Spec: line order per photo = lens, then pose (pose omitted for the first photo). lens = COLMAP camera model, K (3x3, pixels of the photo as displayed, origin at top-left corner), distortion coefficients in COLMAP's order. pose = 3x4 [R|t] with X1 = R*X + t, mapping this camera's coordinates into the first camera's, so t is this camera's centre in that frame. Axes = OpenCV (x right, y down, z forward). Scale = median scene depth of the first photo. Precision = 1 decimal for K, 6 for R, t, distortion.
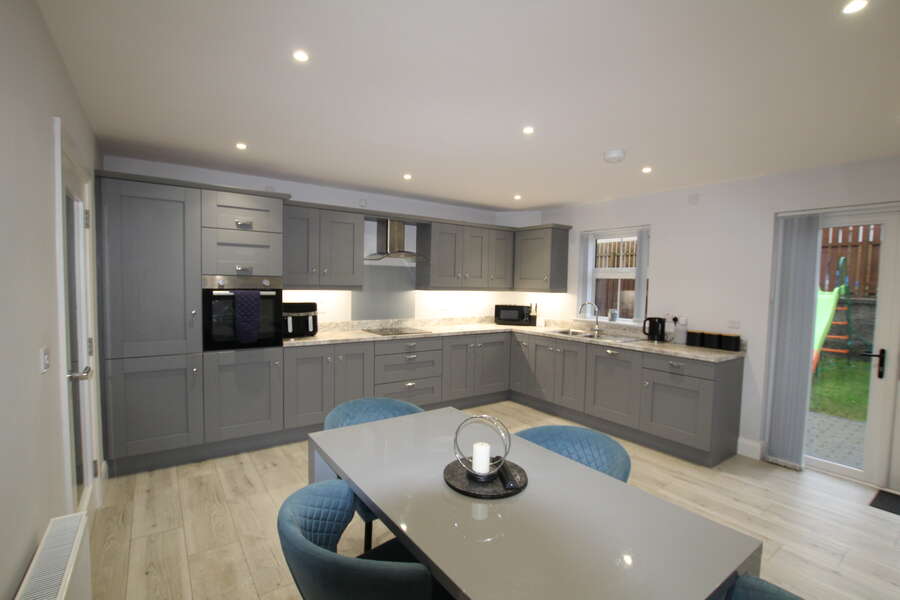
lens RADIAL K [[413.6, 0, 452.5], [0, 413.6, 300.9], [0, 0, 1]] dist [-0.024635, 0.000679]
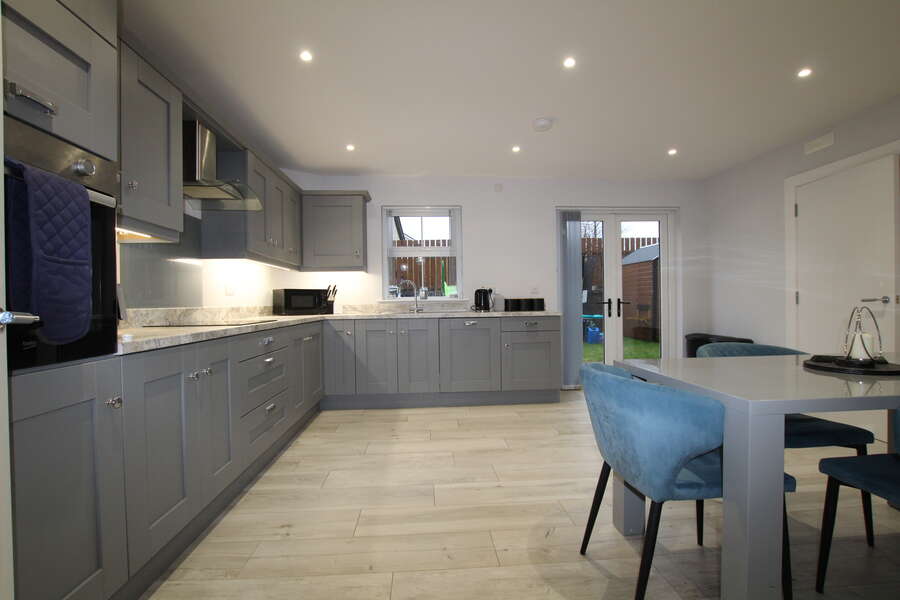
lens RADIAL K [[413.6, 0, 451.6], [0, 413.6, 303.6], [0, 0, 1]] dist [-0.024635, 0.000679]
pose [[0.548242, -0.037421, 0.835482, -0.384613], [0.064637, 0.997906, 0.002281, 0.058852], [-0.833818, 0.052753, 0.549513, 0.382370]]
